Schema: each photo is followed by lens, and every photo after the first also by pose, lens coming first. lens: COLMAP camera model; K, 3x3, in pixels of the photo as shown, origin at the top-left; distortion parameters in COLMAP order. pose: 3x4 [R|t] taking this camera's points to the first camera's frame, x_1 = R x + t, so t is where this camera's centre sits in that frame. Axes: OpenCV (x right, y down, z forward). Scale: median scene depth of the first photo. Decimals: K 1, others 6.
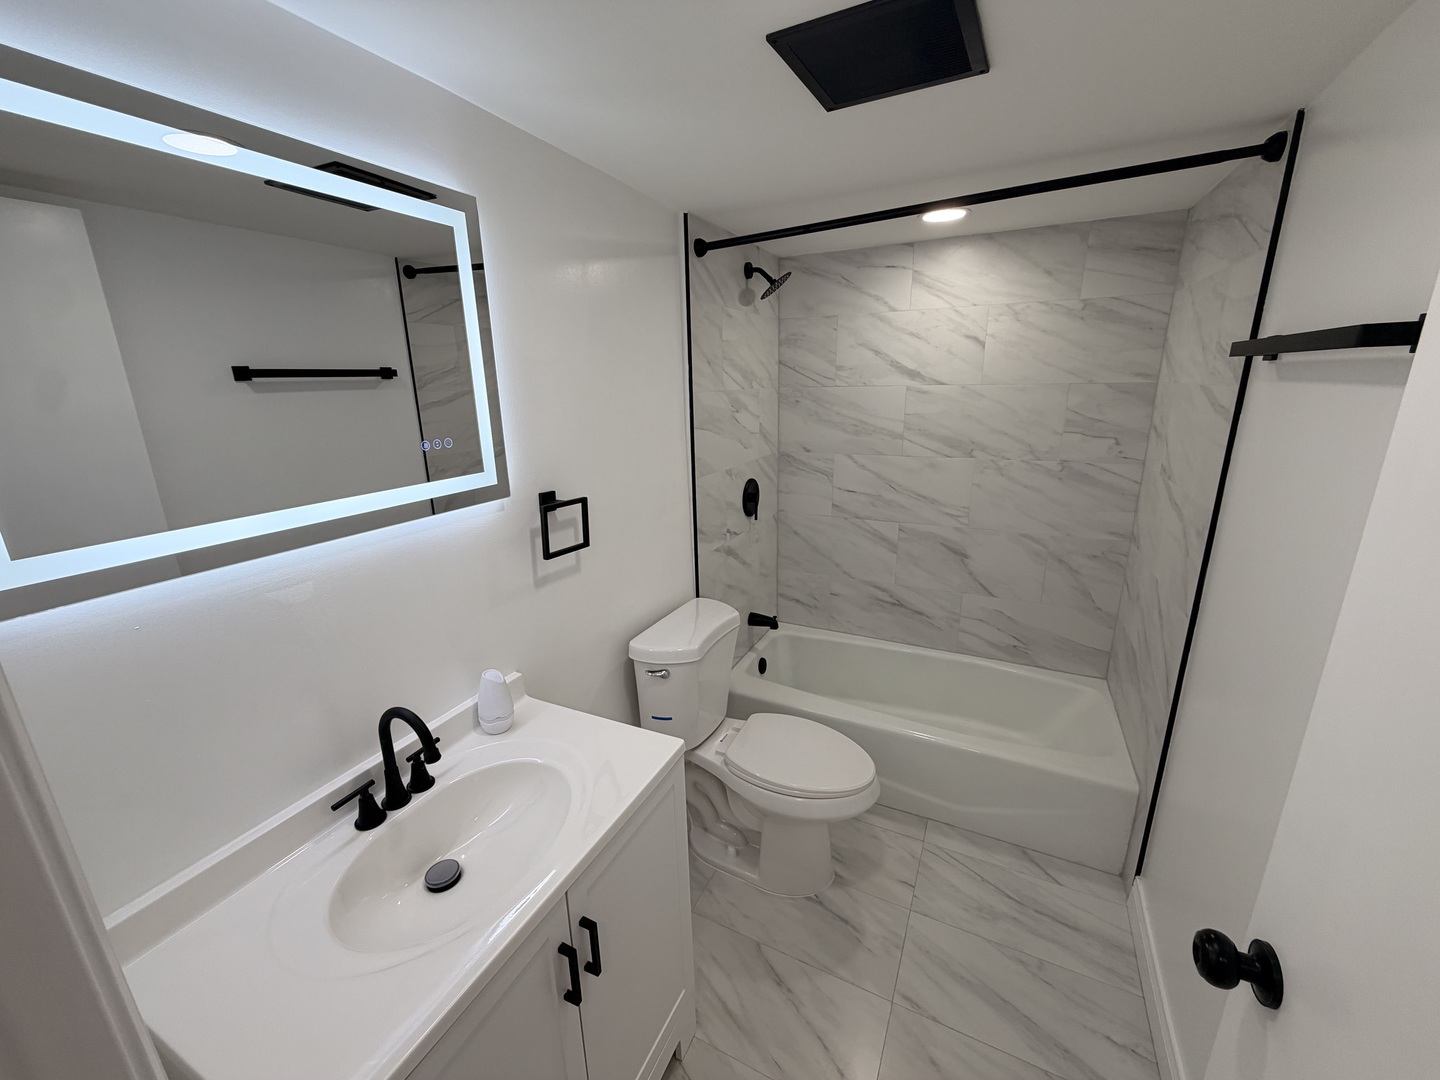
lens RADIAL K [[568.1, 0, 720.0], [0, 568.1, 540.0], [0, 0, 1]] dist [-0.007645, -0.000031]
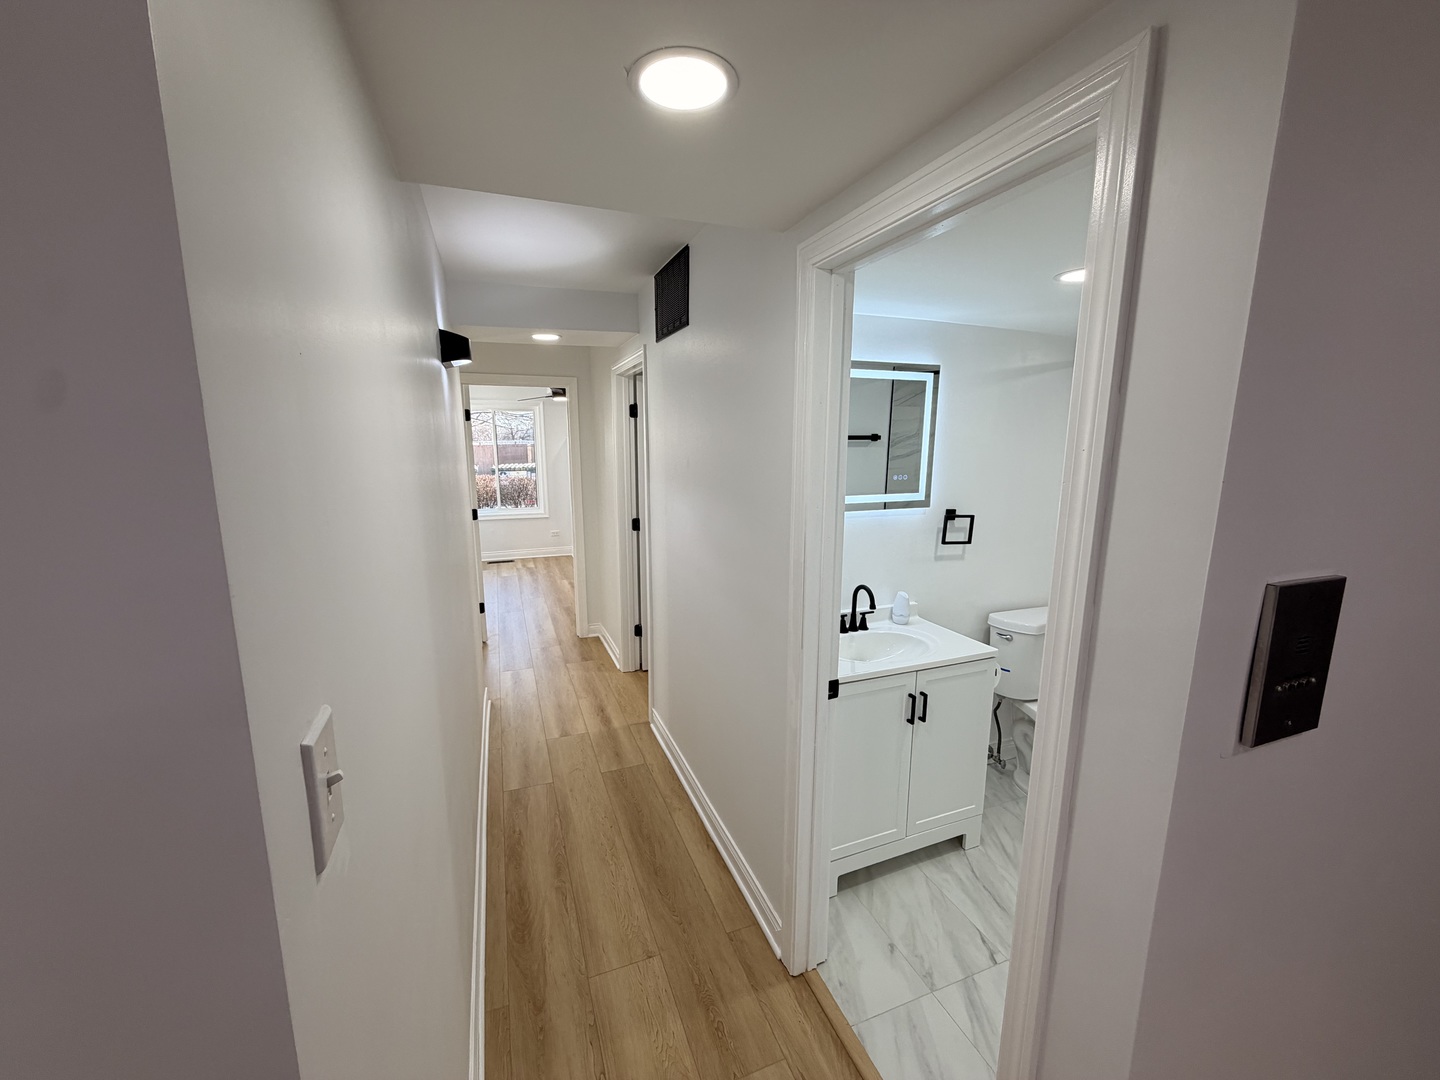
lens RADIAL K [[578.8, 0, 706.9], [0, 578.8, 539.6], [0, 0, 1]] dist [-0.000226, -0.000016]
pose [[0.723880, 0.138743, -0.675831, 0.404819], [-0.198615, 0.980010, -0.011546, 0.192466], [0.660719, 0.142588, 0.736966, -0.887582]]
